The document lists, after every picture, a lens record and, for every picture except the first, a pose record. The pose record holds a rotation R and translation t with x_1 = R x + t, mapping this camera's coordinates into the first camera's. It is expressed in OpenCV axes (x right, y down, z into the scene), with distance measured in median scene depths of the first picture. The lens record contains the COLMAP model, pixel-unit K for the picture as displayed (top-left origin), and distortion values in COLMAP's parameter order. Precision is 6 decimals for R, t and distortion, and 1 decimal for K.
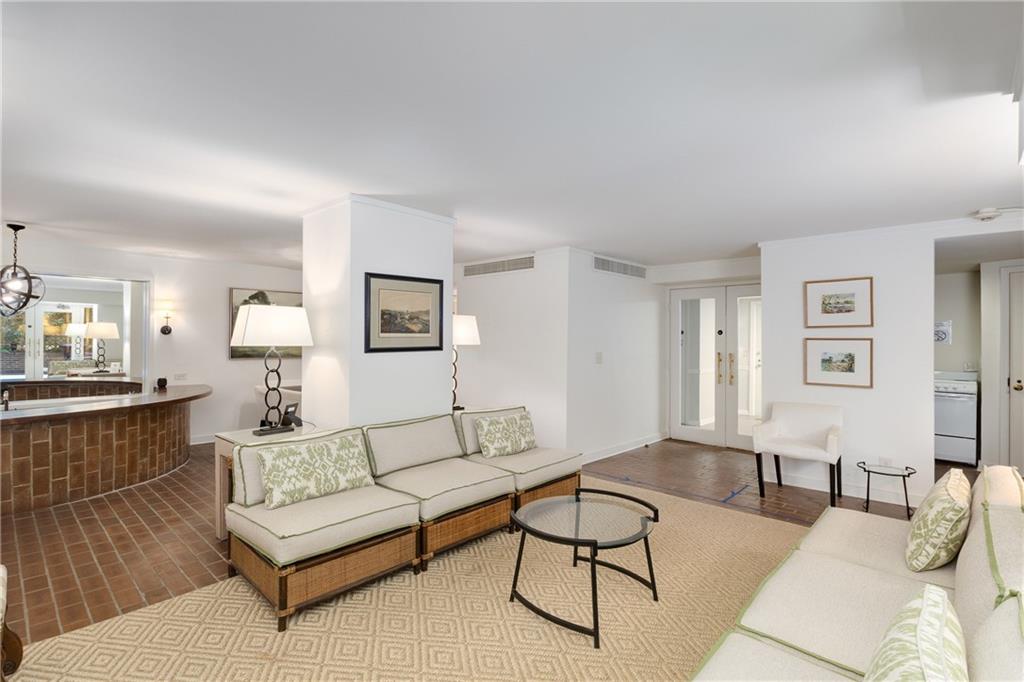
lens RADIAL K [[478.2, 0, 510.3], [0, 478.2, 341.2], [0, 0, 1]] dist [0.010971, -0.003178]
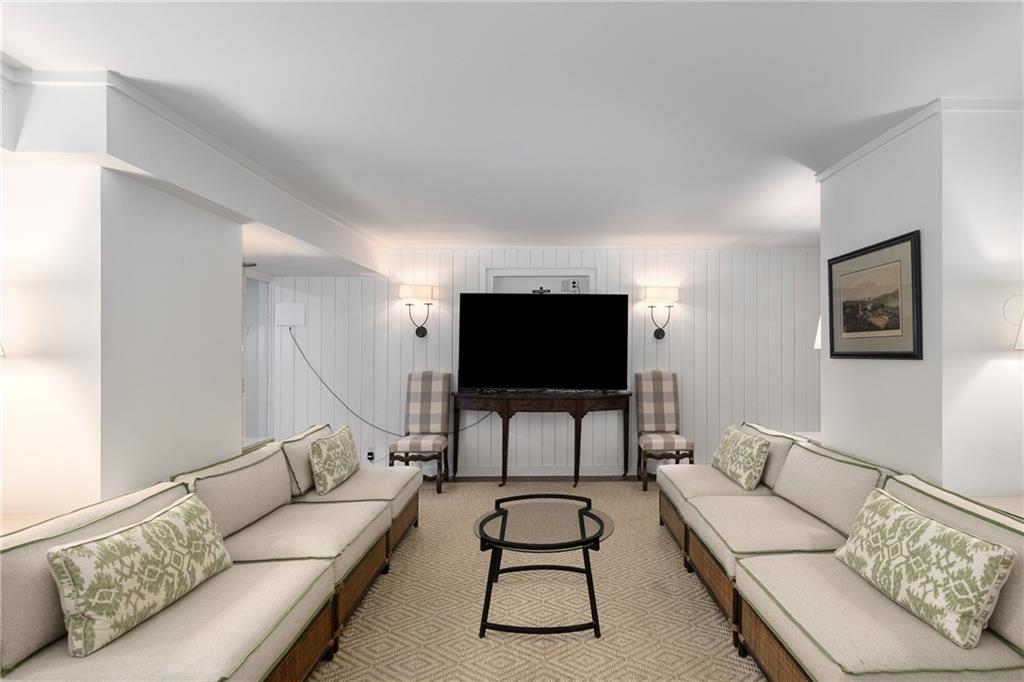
lens RADIAL K [[504.8, 0, 558.6], [0, 504.8, 349.8], [0, 0, 1]] dist [0.008255, -0.003719]
pose [[-0.703186, 0.003625, -0.710996, 0.572920], [0.001106, 0.999991, 0.004004, 0.005772], [0.711005, 0.002029, -0.703184, 1.143108]]
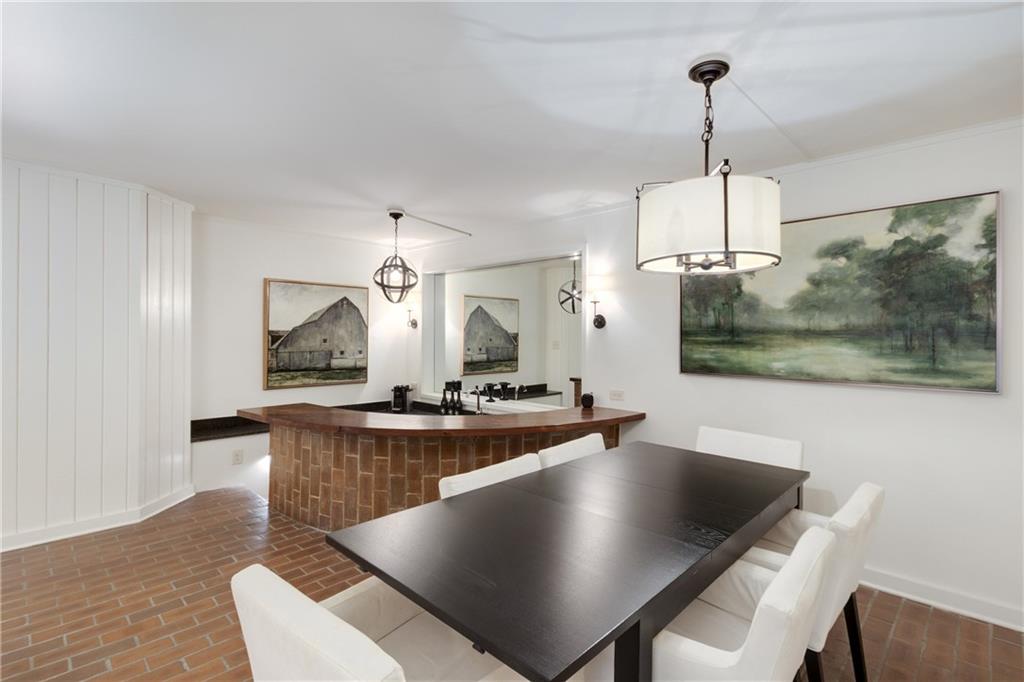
lens RADIAL K [[478.2, 0, 515.3], [0, 478.2, 337.5], [0, 0, 1]] dist [0.010971, -0.003178]
pose [[-0.018583, 0.000147, -0.999827, -0.095977], [-0.010702, 0.999943, 0.000346, 0.000216], [0.999770, 0.010707, -0.018580, 1.414552]]
